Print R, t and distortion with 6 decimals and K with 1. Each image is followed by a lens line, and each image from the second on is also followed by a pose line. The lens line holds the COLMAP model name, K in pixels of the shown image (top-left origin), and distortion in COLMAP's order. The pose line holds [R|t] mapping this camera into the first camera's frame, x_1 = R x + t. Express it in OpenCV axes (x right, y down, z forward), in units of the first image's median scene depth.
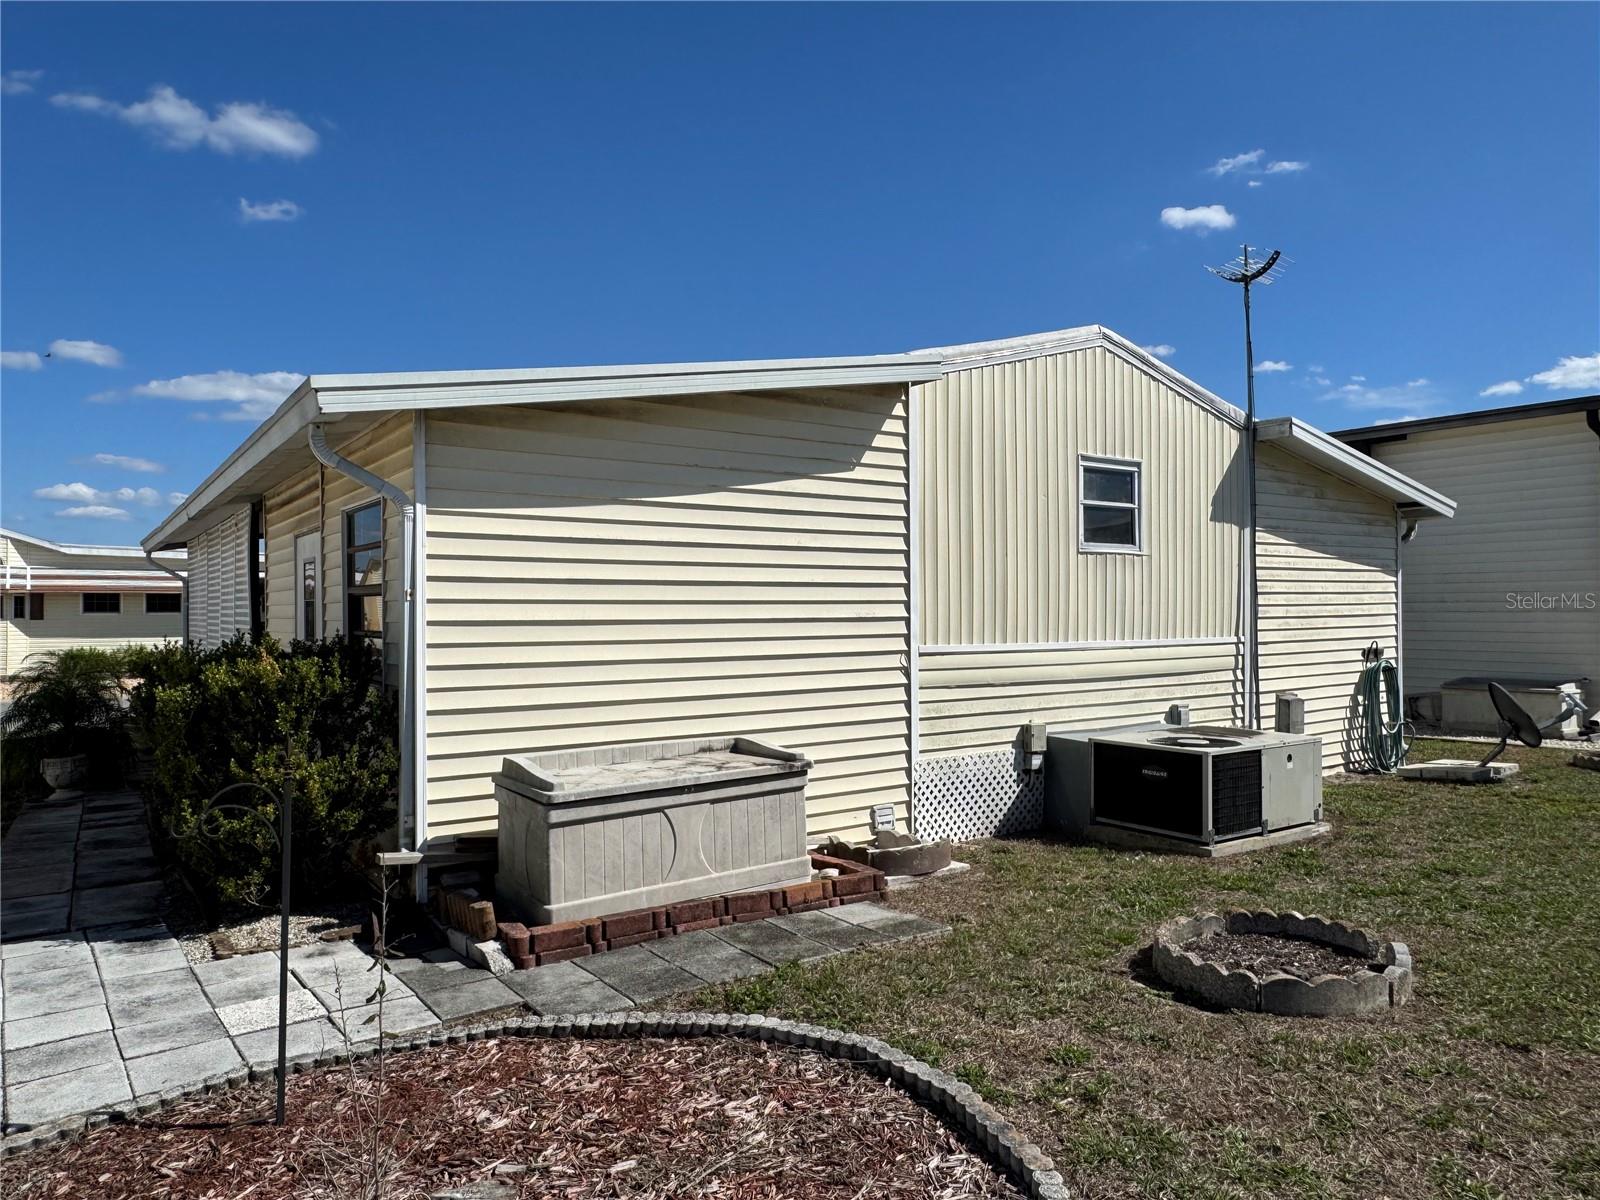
lens RADIAL K [[1068.2, 0, 800.0], [0, 1068.2, 600.0], [0, 0, 1]] dist [-0.000947, -0.000138]
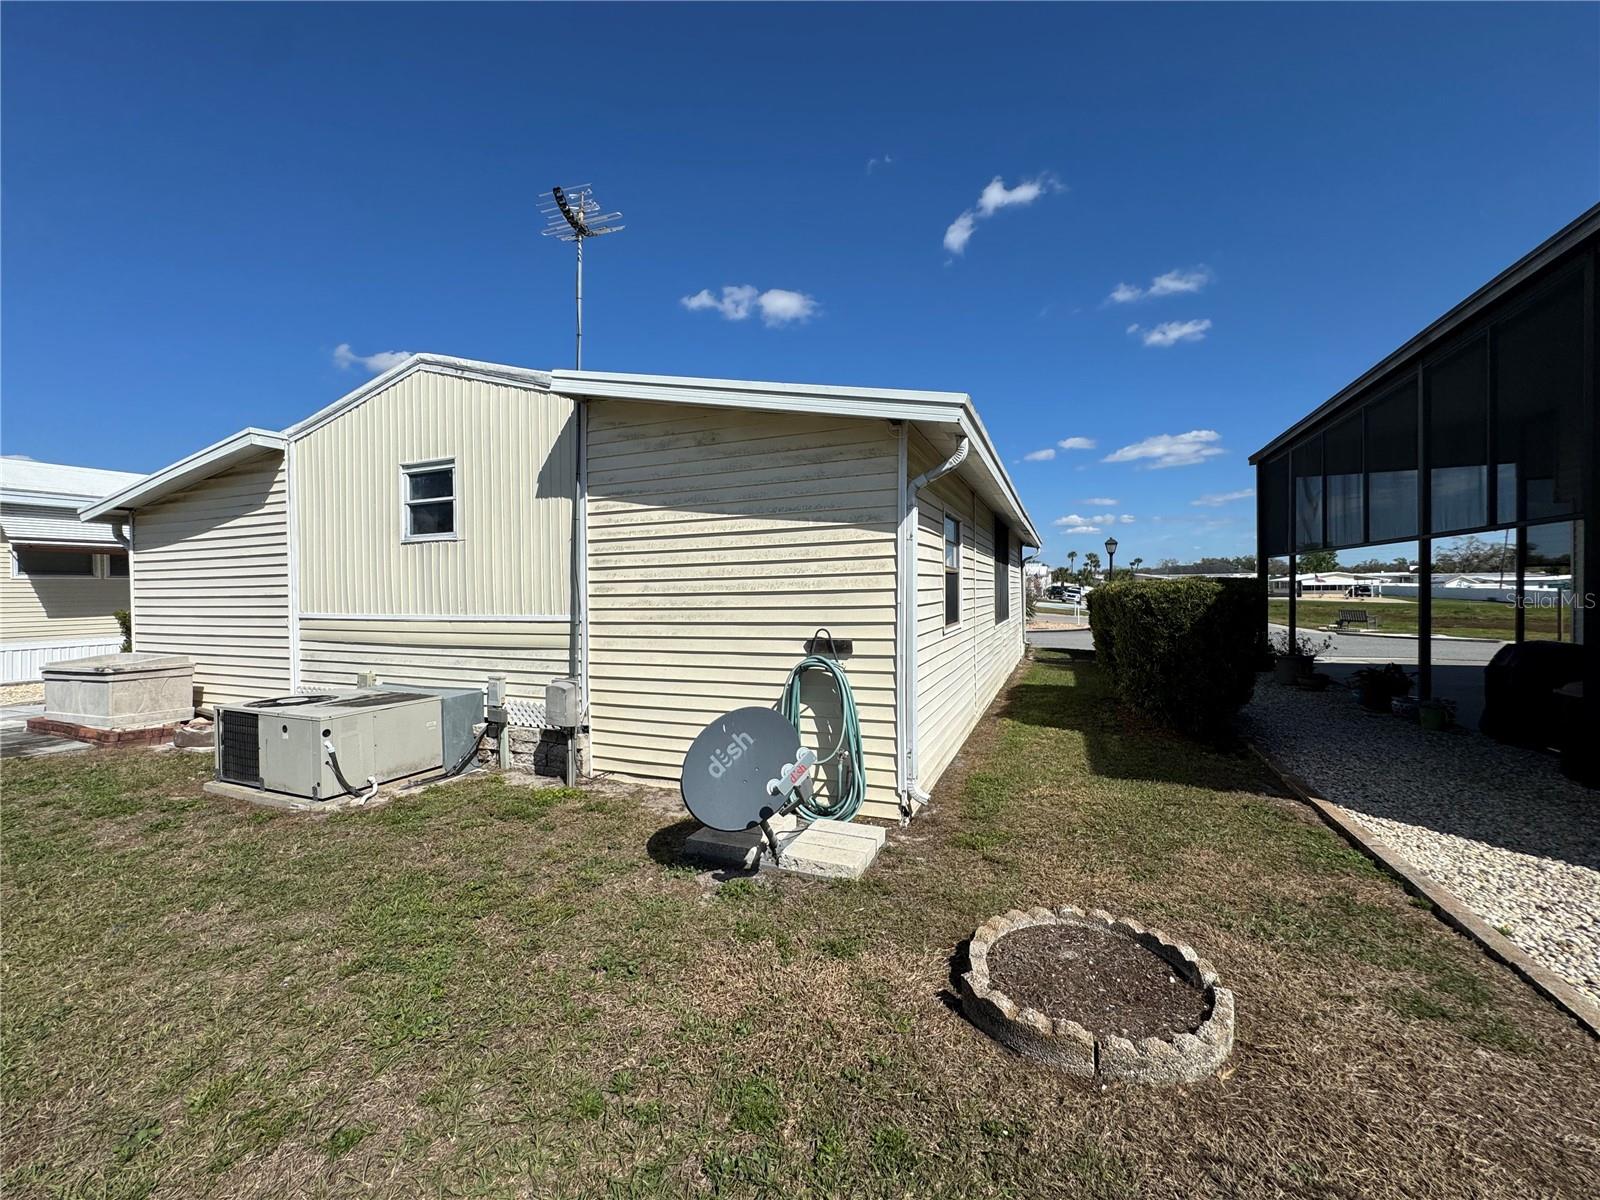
lens RADIAL K [[641.0, 0, 800.0], [0, 641.0, 600.0], [0, 0, 1]] dist [-0.010728, -0.000057]
pose [[0.538404, 0.011625, -0.842607, 1.095012], [0.017888, 0.999522, 0.025219, 0.010856], [0.842497, -0.028650, 0.537939, 0.945429]]
